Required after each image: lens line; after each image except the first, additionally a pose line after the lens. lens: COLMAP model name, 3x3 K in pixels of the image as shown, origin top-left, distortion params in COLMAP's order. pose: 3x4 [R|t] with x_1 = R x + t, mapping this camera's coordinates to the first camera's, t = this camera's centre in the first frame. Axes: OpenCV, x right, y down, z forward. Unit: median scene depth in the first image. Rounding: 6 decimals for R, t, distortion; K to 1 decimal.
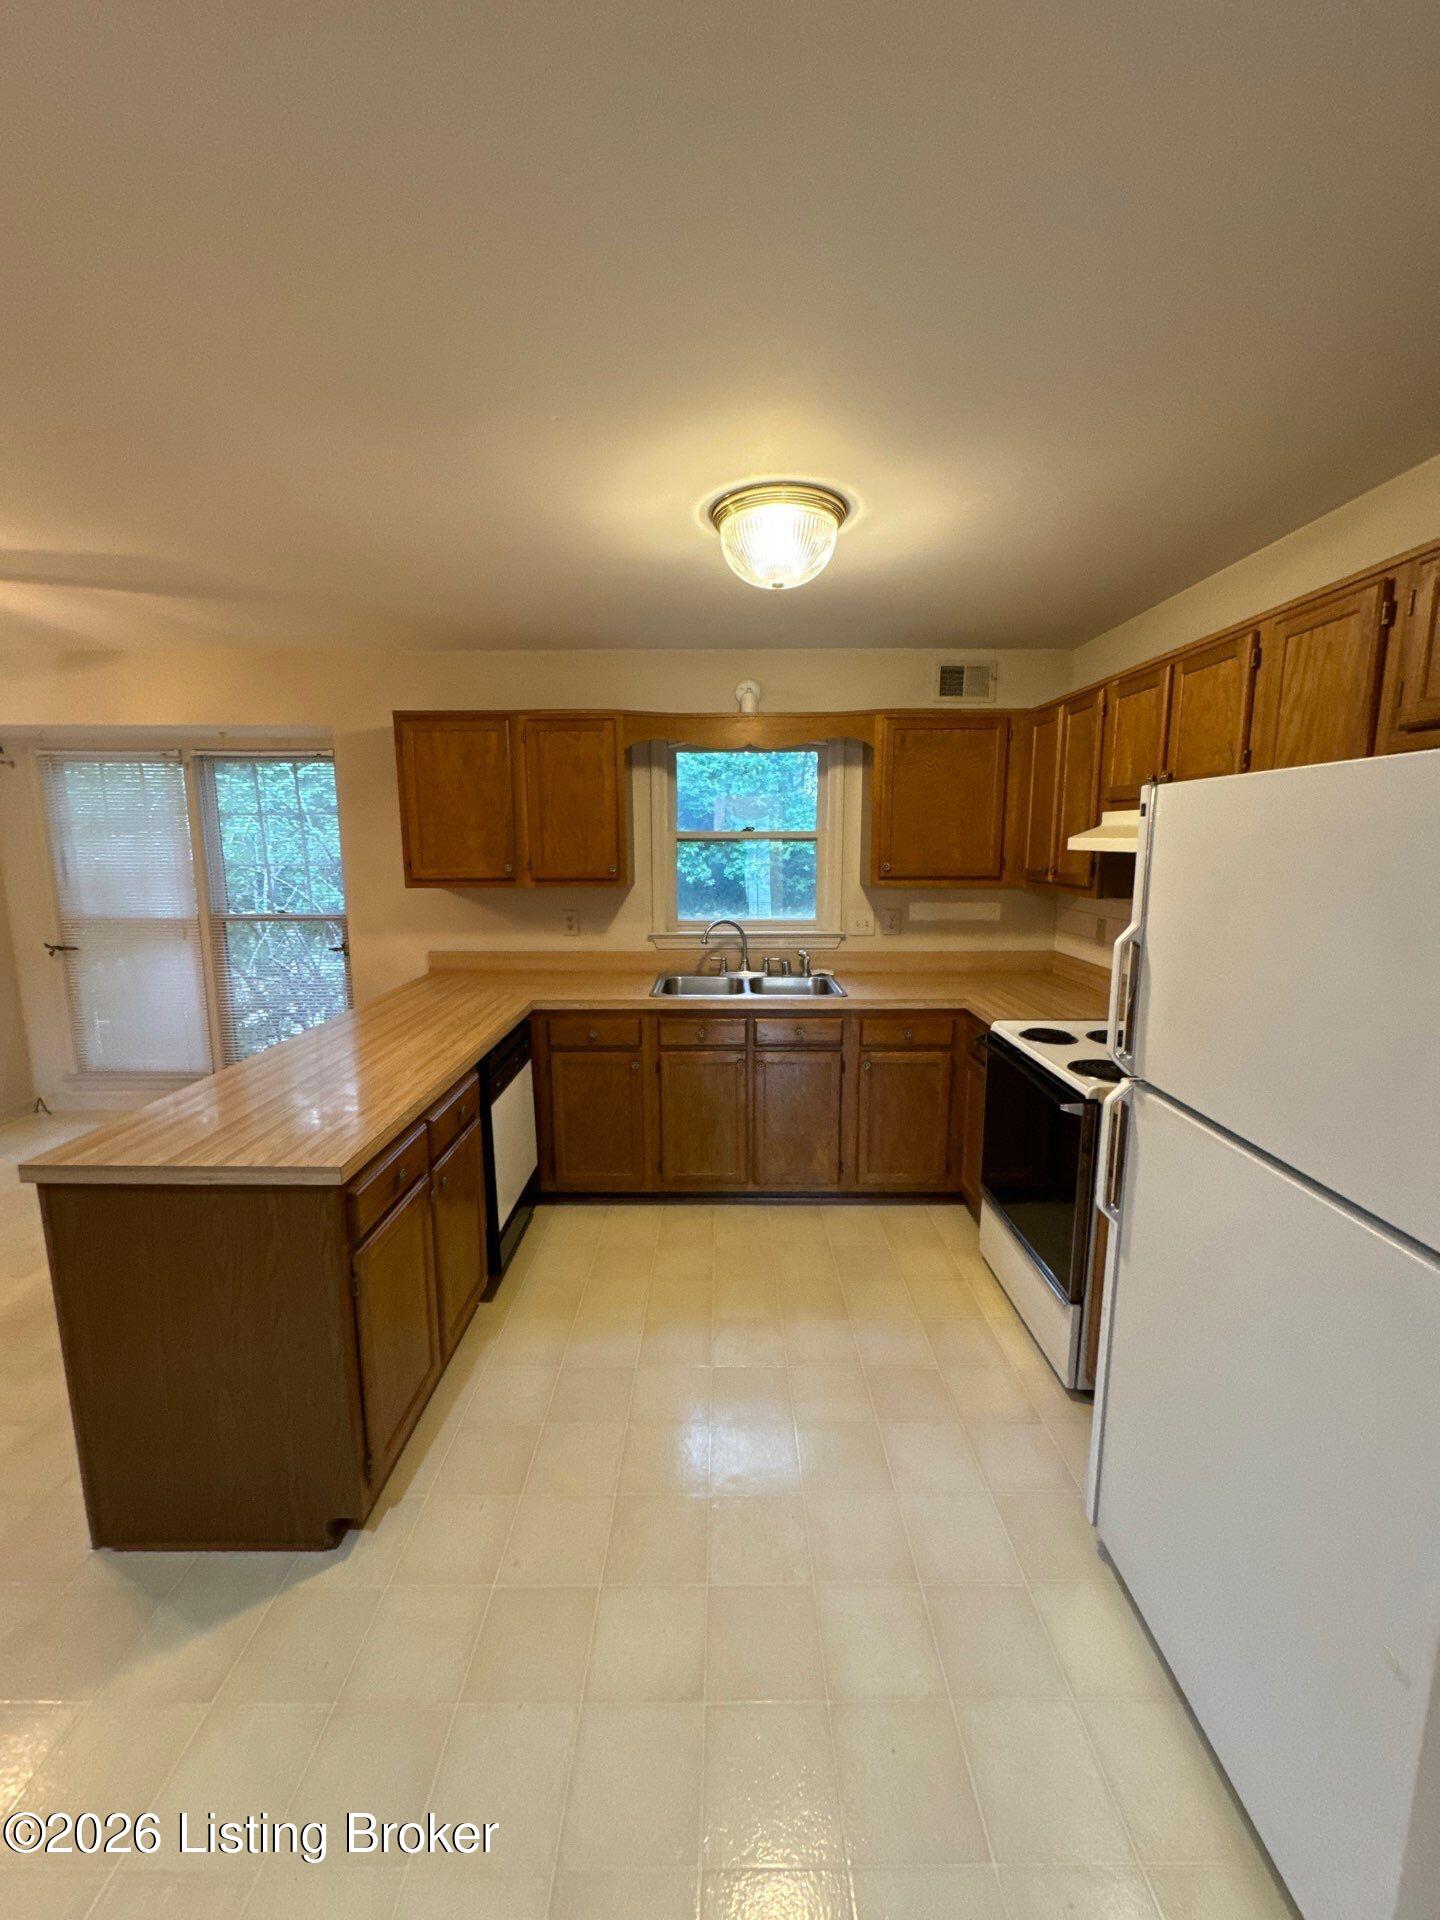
lens RADIAL K [[766.4, 0, 716.3], [0, 766.4, 954.9], [0, 0, 1]] dist [-0.001020, 0.000481]
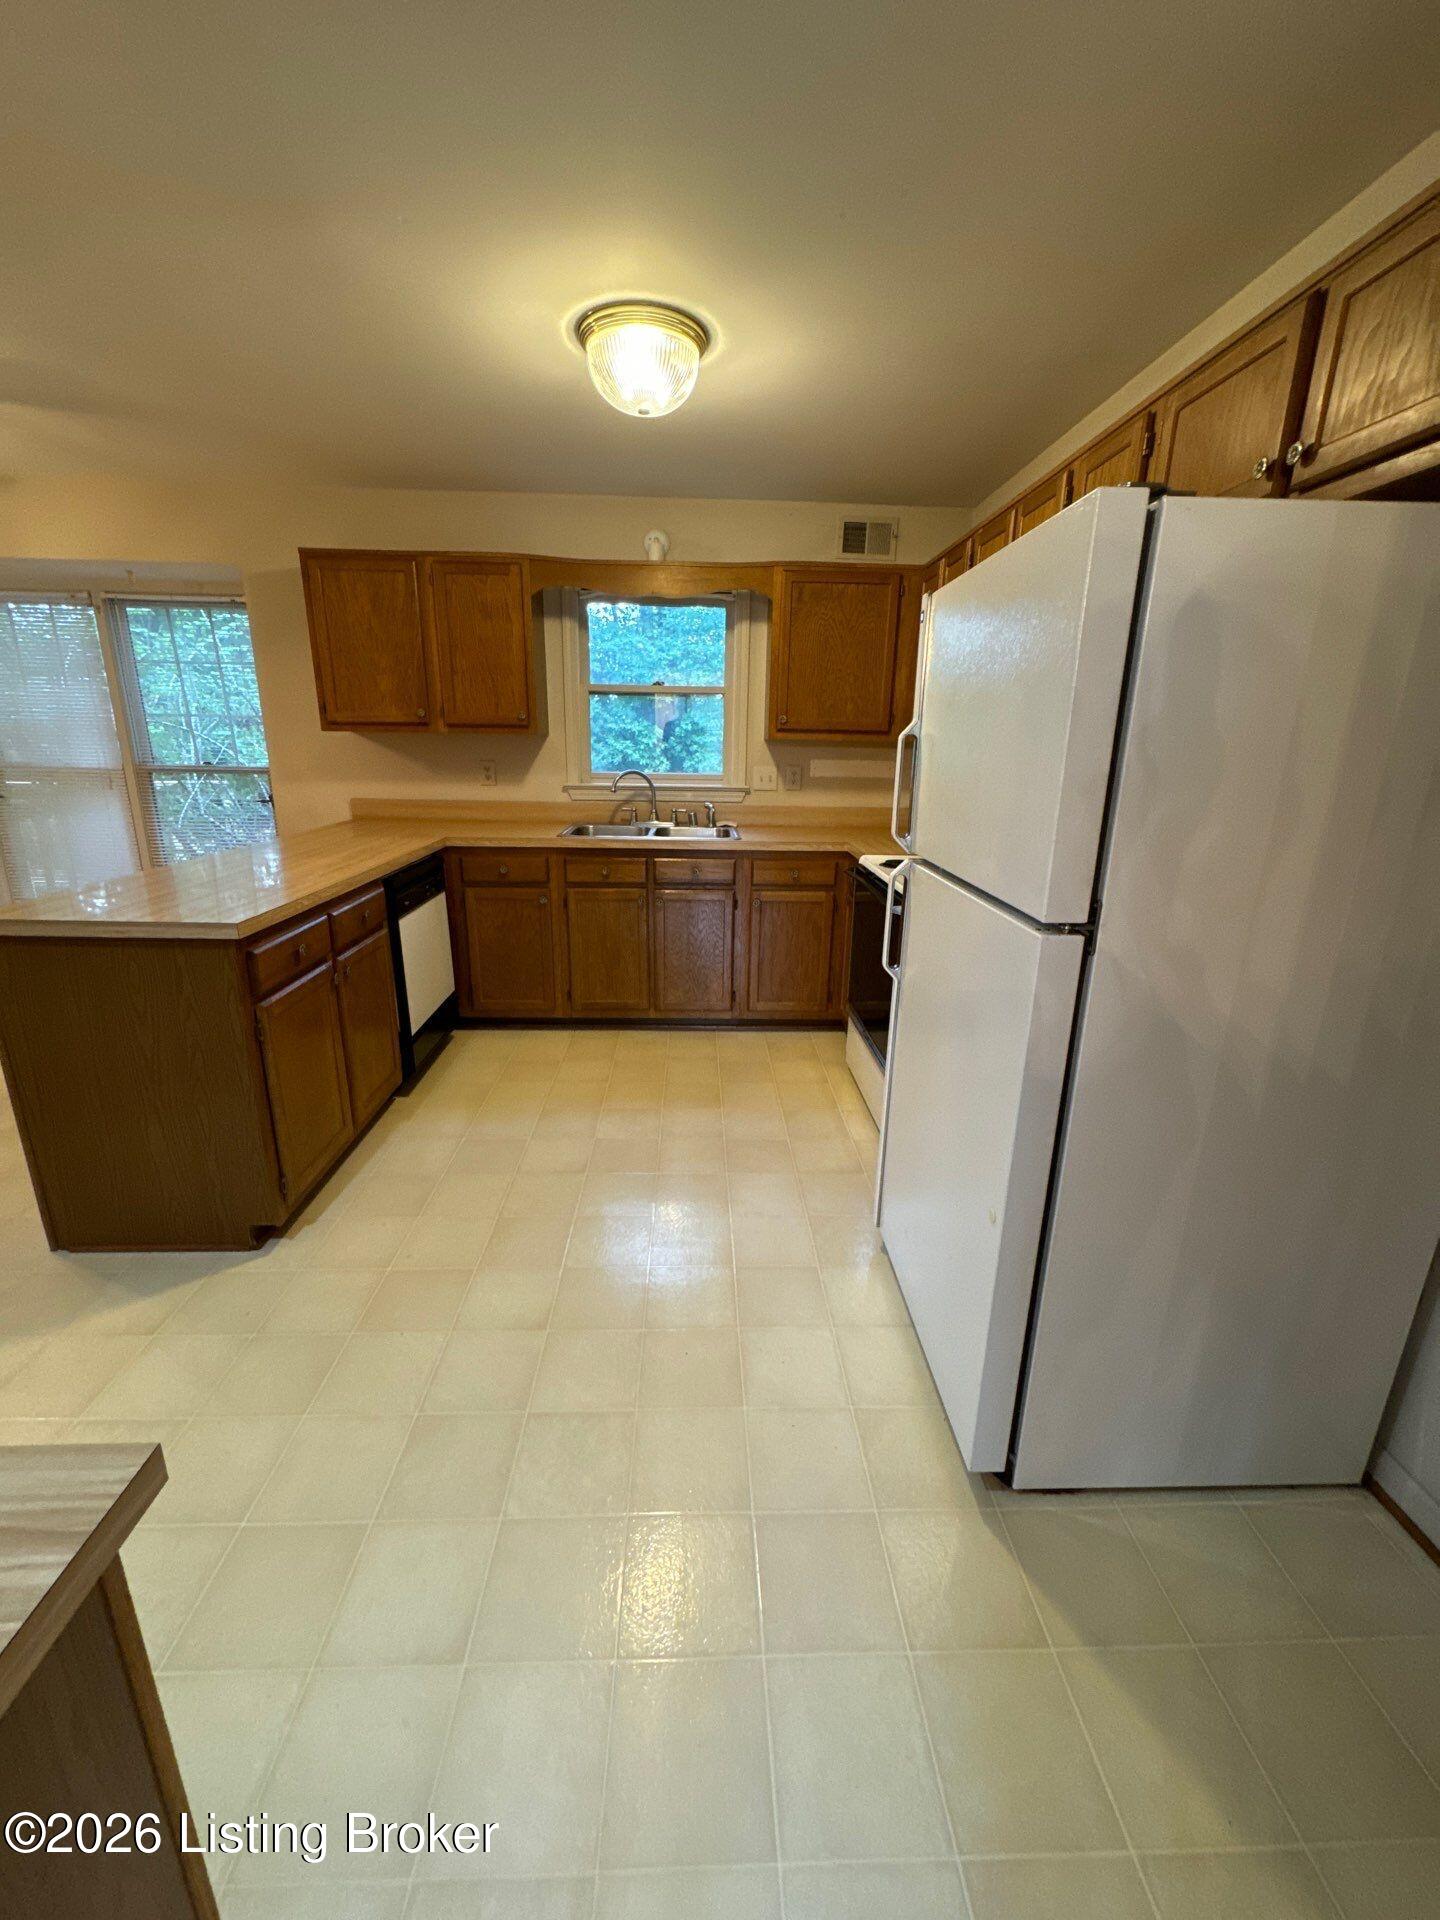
lens RADIAL K [[766.4, 0, 717.8], [0, 766.4, 958.1], [0, 0, 1]] dist [-0.001020, 0.000481]
pose [[0.999012, 0.009378, 0.043430, 0.090866], [-0.014818, 0.991833, 0.126677, 0.081548], [-0.041888, -0.127196, 0.990993, -0.091452]]
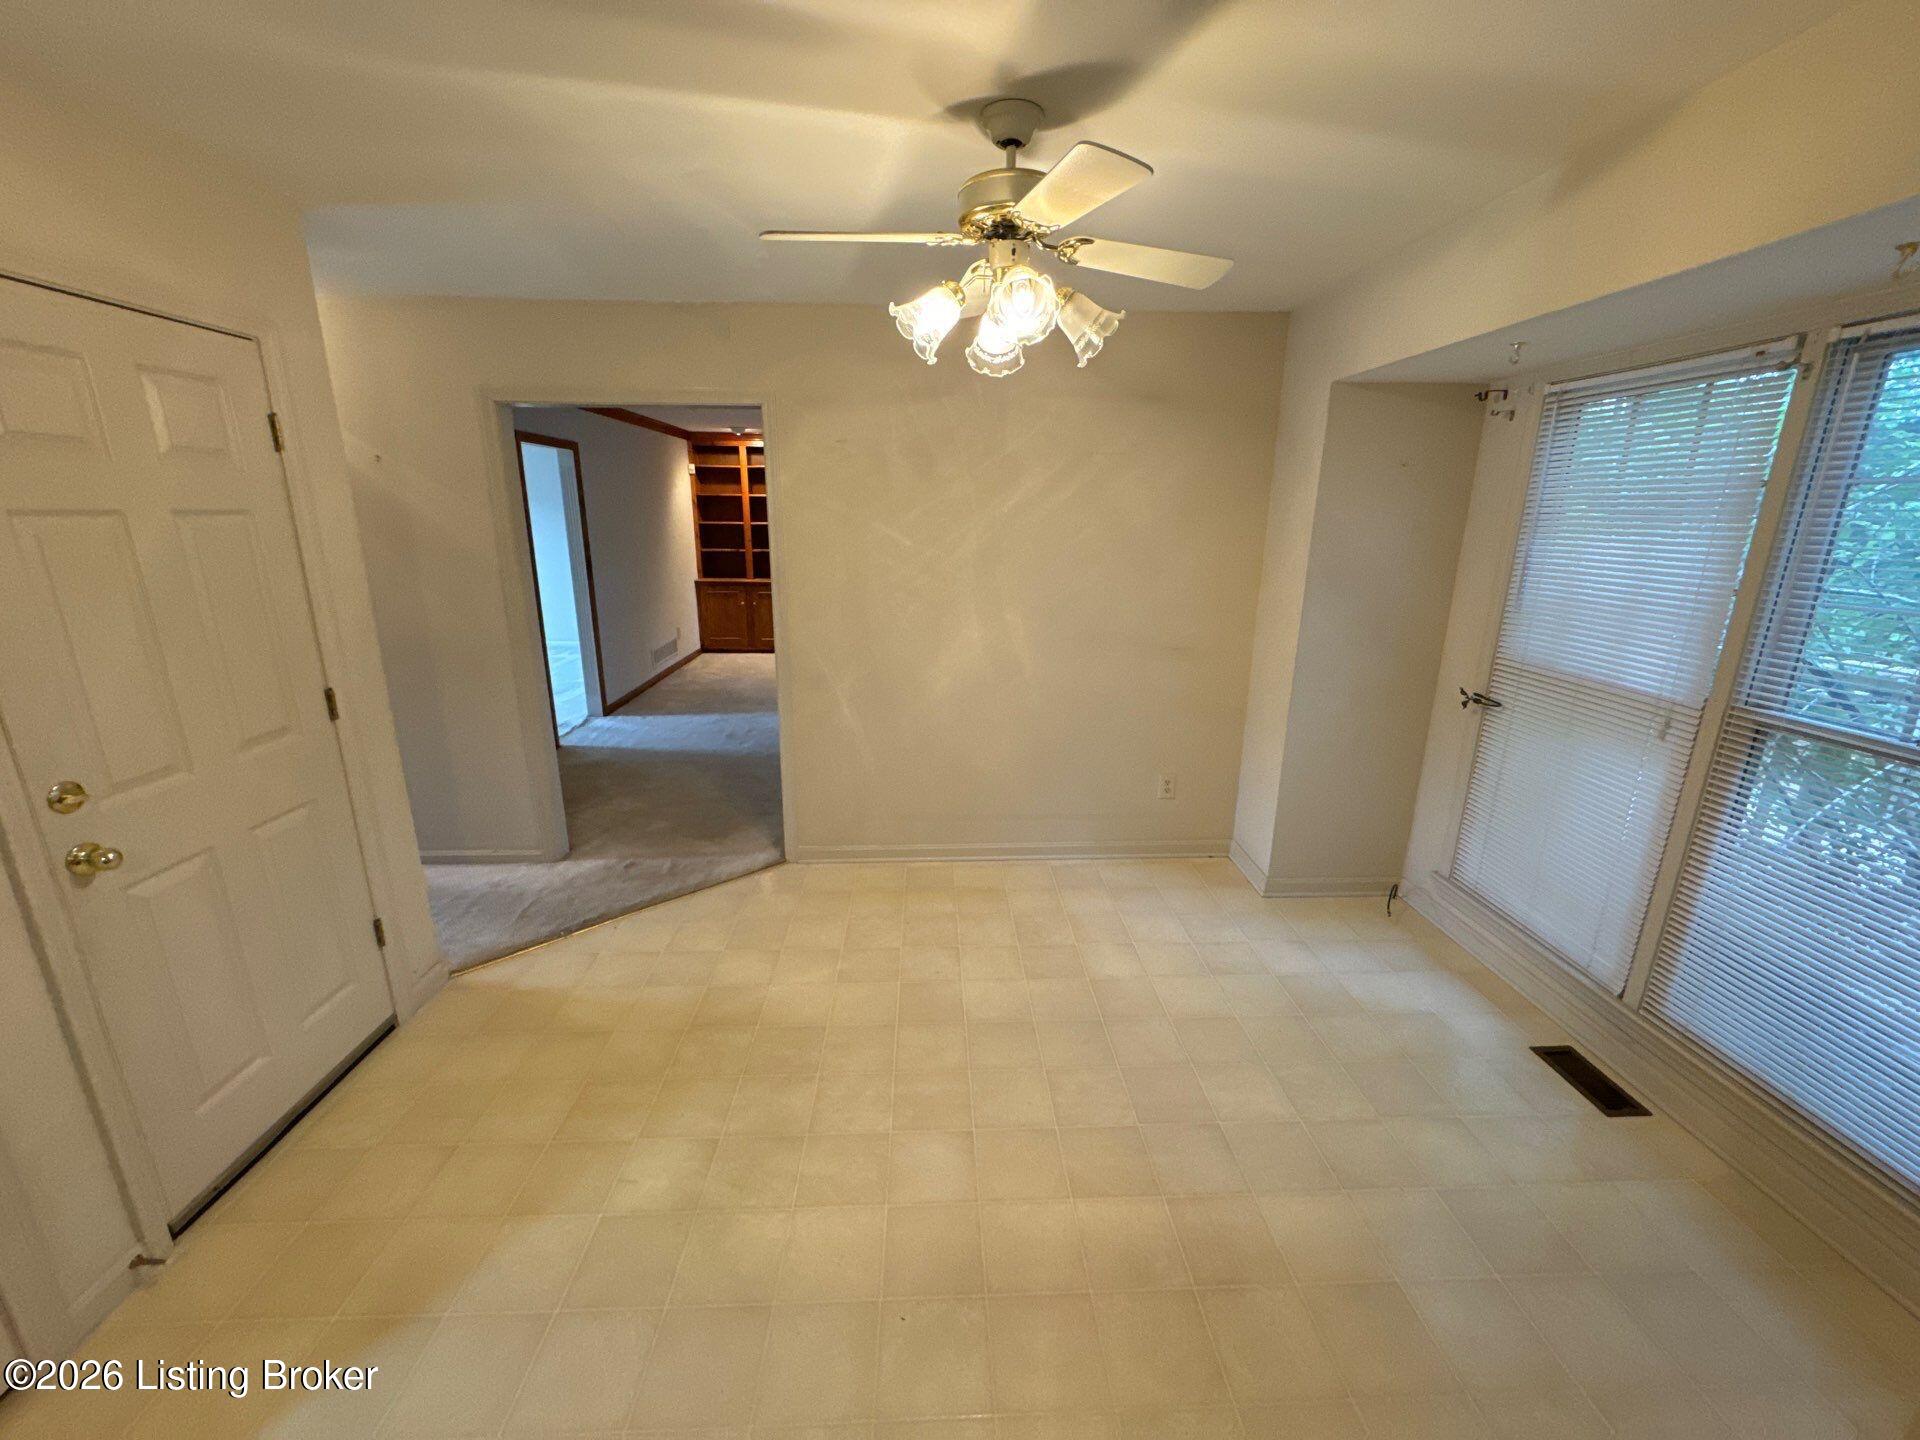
lens RADIAL K [[766.4, 0, 941.4], [0, 766.4, 720.5], [0, 0, 1]] dist [-0.001020, 0.000481]
pose [[0.033164, 0.261930, -0.964517, -0.302183], [-0.168237, 0.952740, 0.252947, -0.108884], [0.985188, 0.153879, 0.075663, 0.662366]]
